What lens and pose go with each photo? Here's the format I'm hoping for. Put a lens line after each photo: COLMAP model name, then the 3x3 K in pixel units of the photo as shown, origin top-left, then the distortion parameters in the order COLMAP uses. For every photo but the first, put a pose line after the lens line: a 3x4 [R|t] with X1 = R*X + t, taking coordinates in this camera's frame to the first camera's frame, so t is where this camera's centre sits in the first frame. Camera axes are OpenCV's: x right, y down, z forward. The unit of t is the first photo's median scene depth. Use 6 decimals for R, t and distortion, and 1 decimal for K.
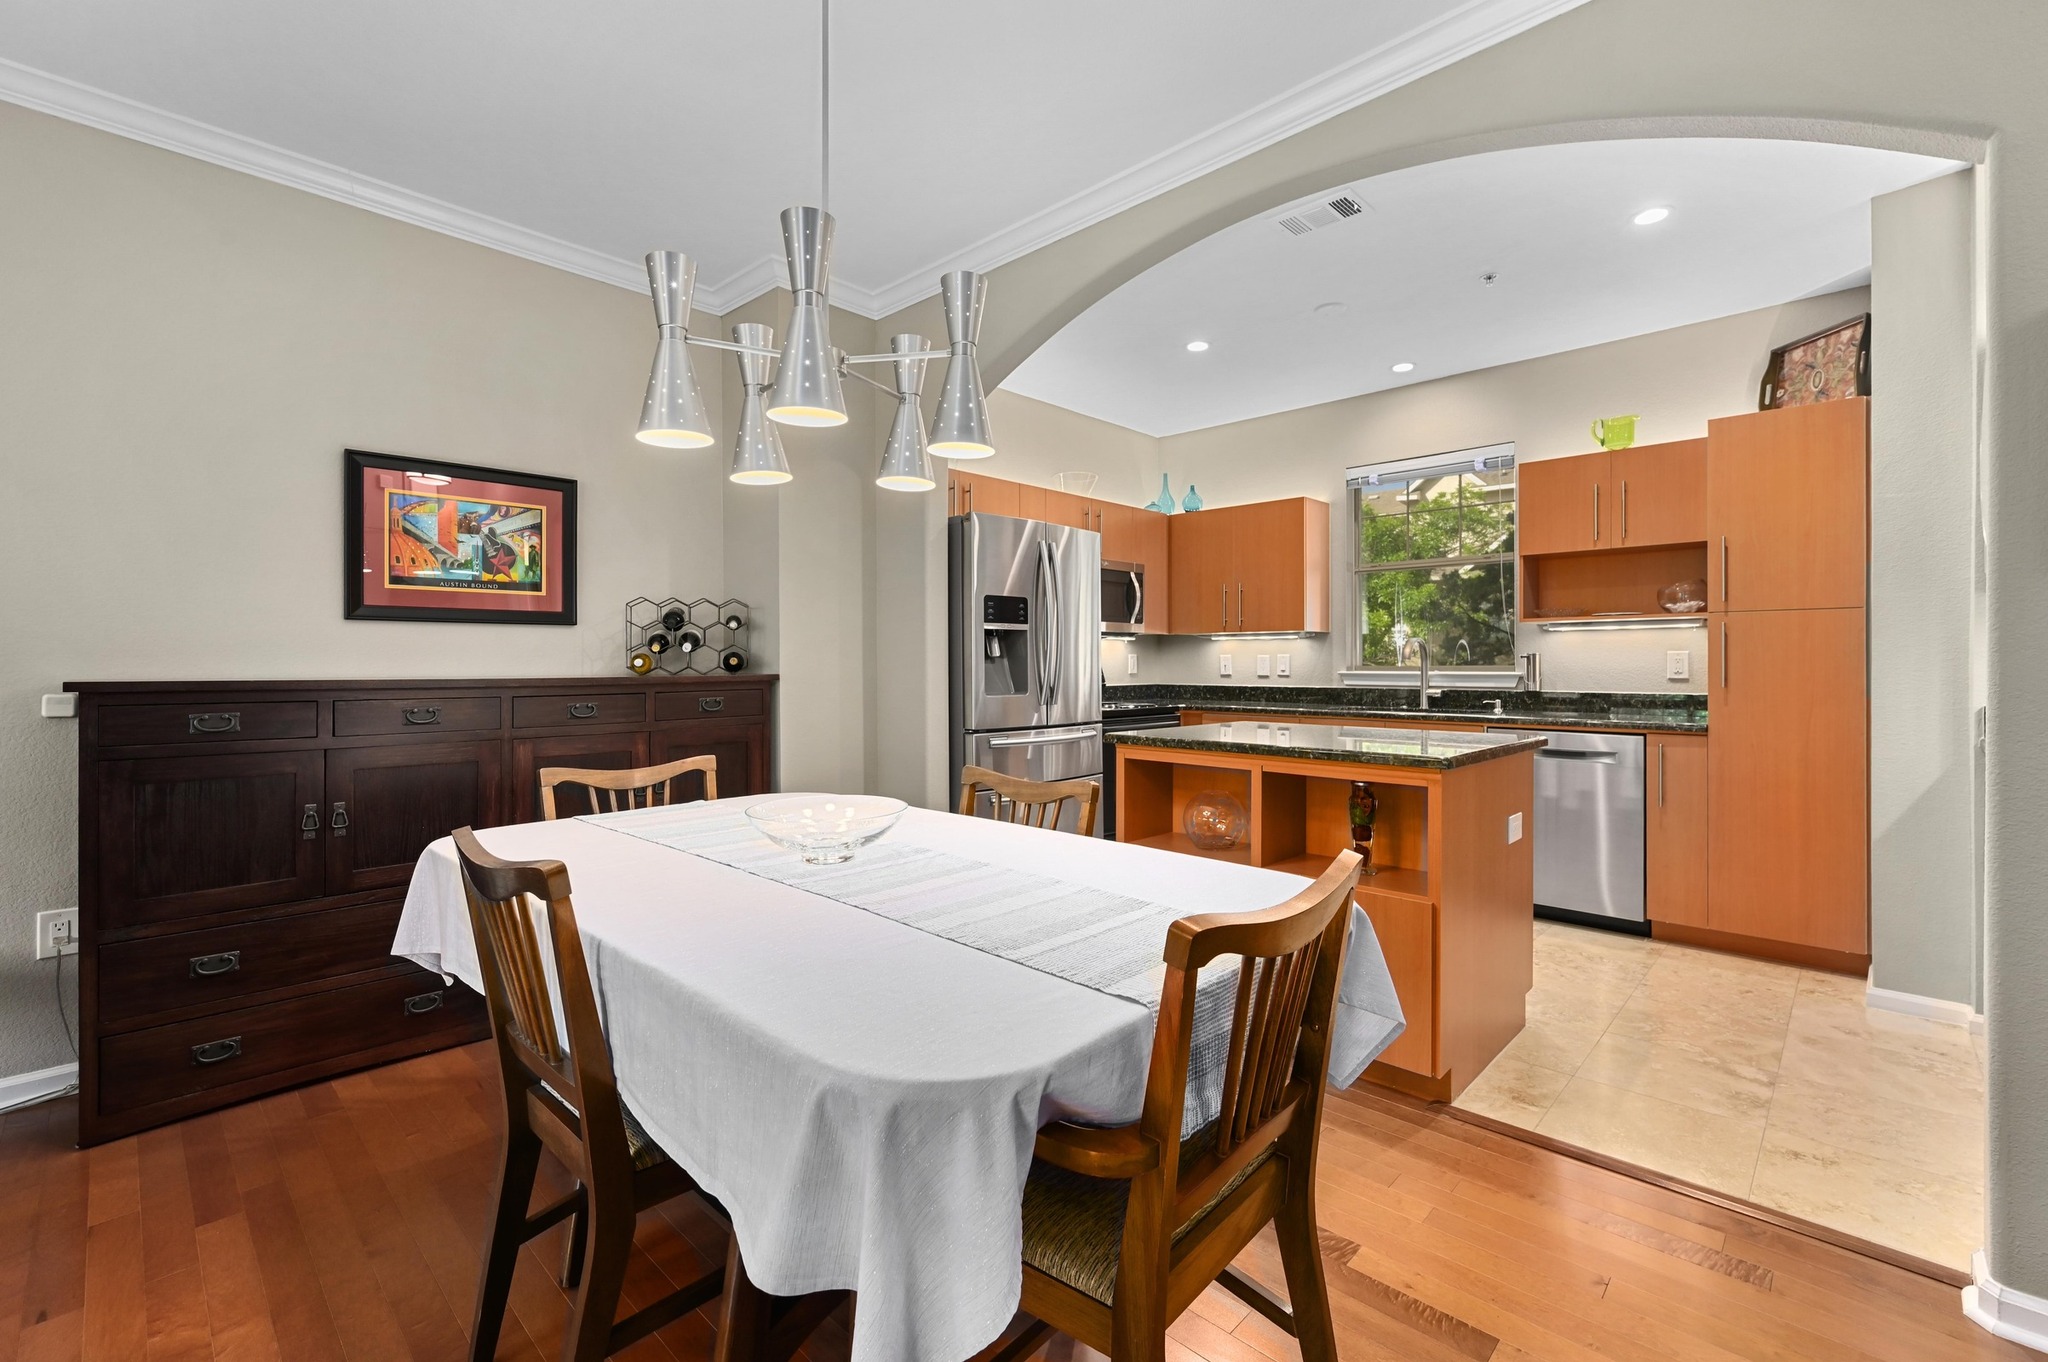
lens RADIAL K [[883.4, 0, 1020.7], [0, 883.4, 665.0], [0, 0, 1]] dist [-0.000310, -0.000135]
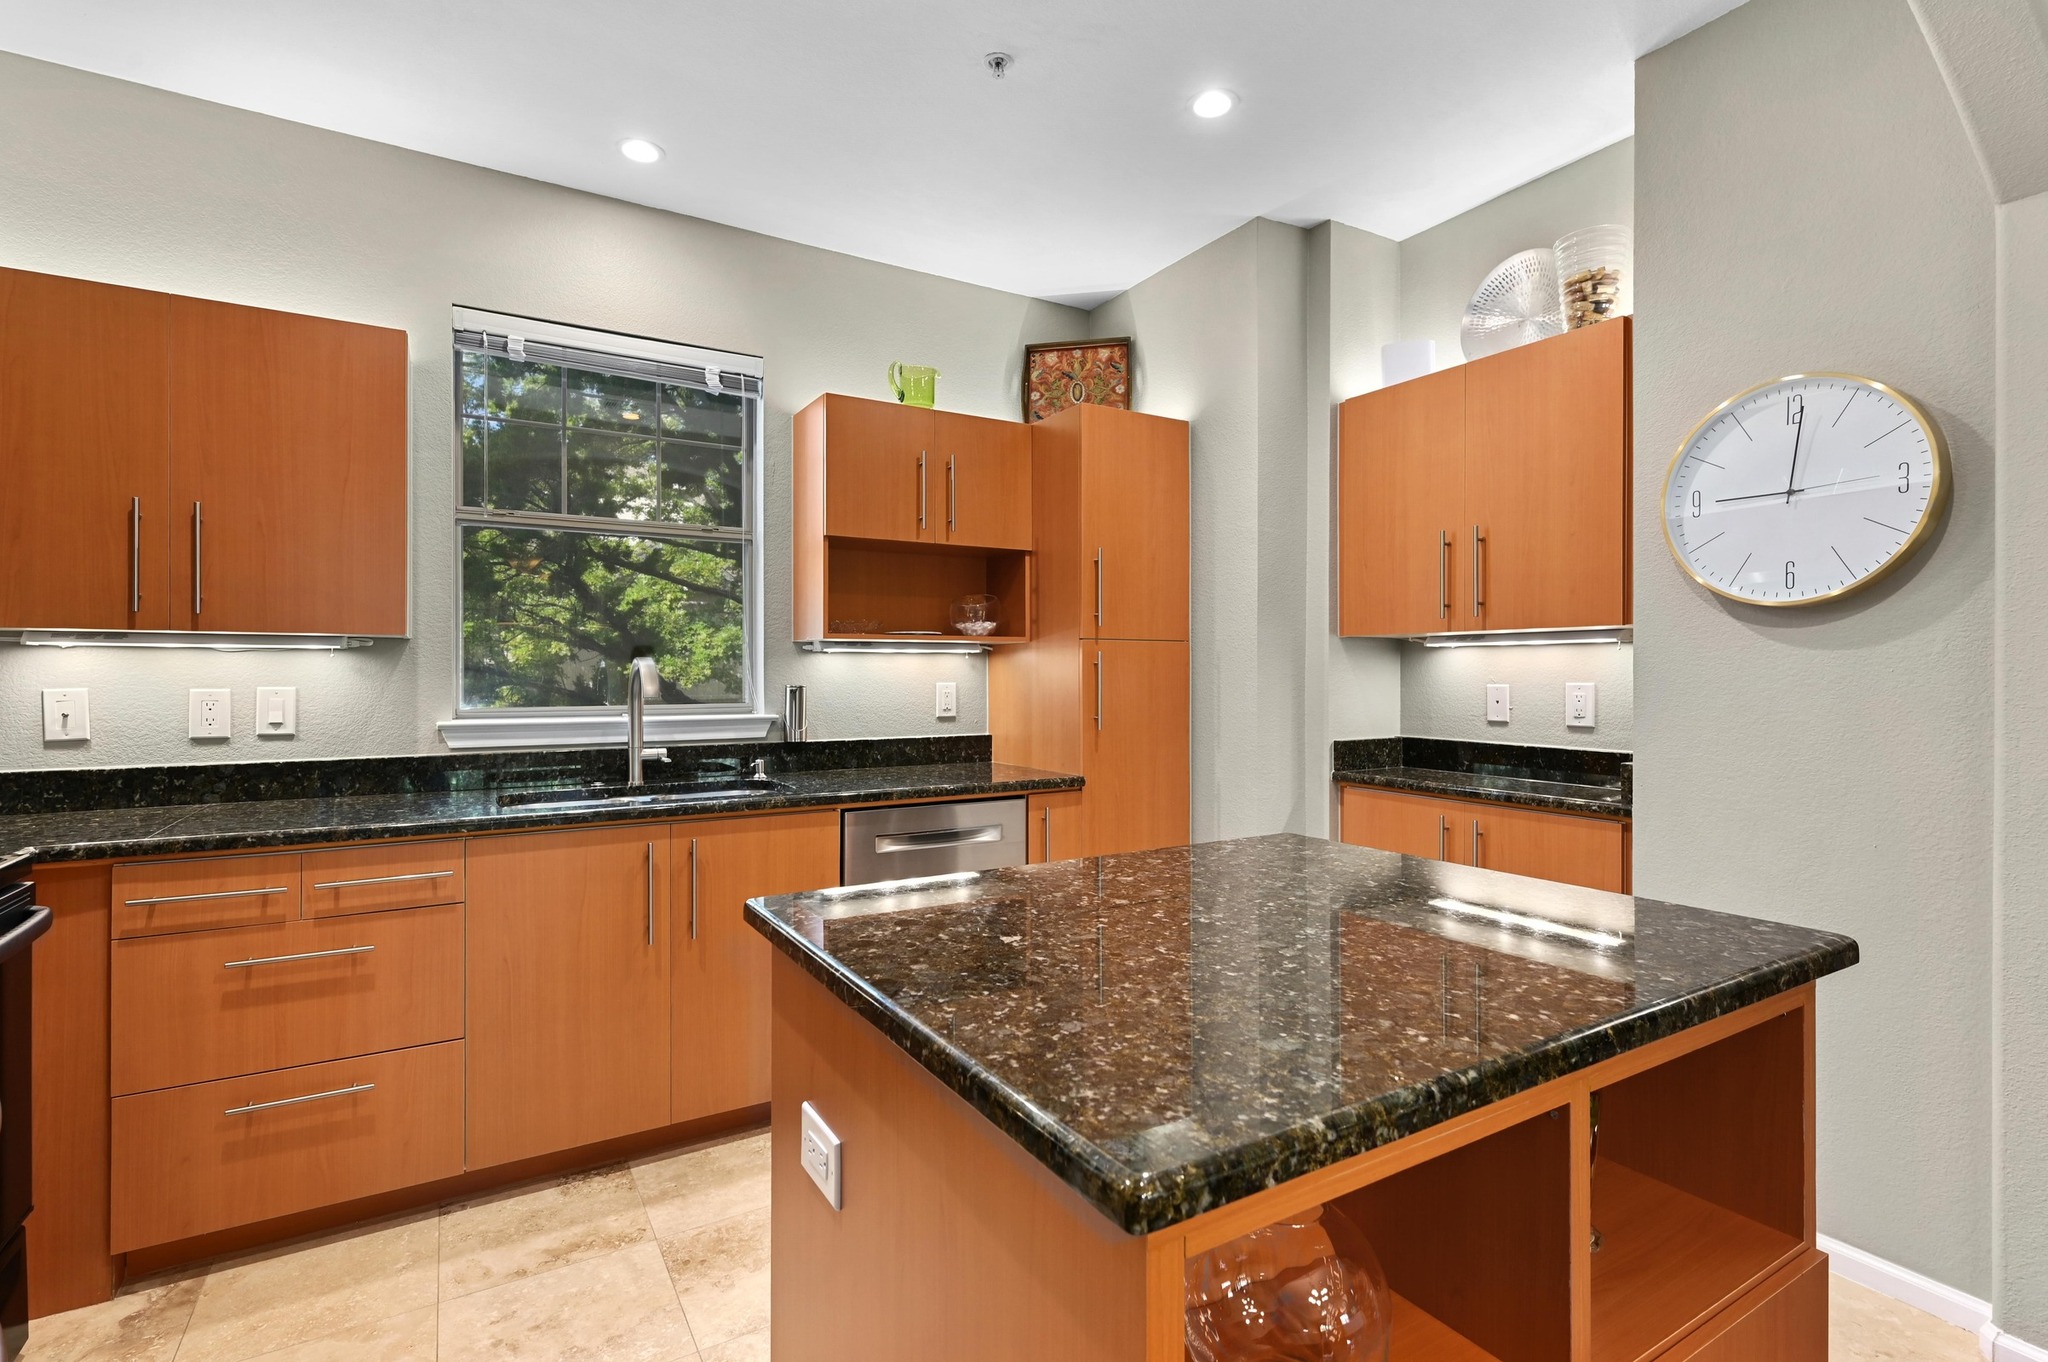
lens RADIAL K [[945.8, 0, 1016.3], [0, 945.8, 677.1], [0, 0, 1]] dist [0.000828, 0.000104]
pose [[0.268023, 0.009738, 0.963363, -0.056737], [0.007466, 0.999898, -0.012185, -0.009477], [-0.963384, 0.010459, 0.267923, 0.648775]]
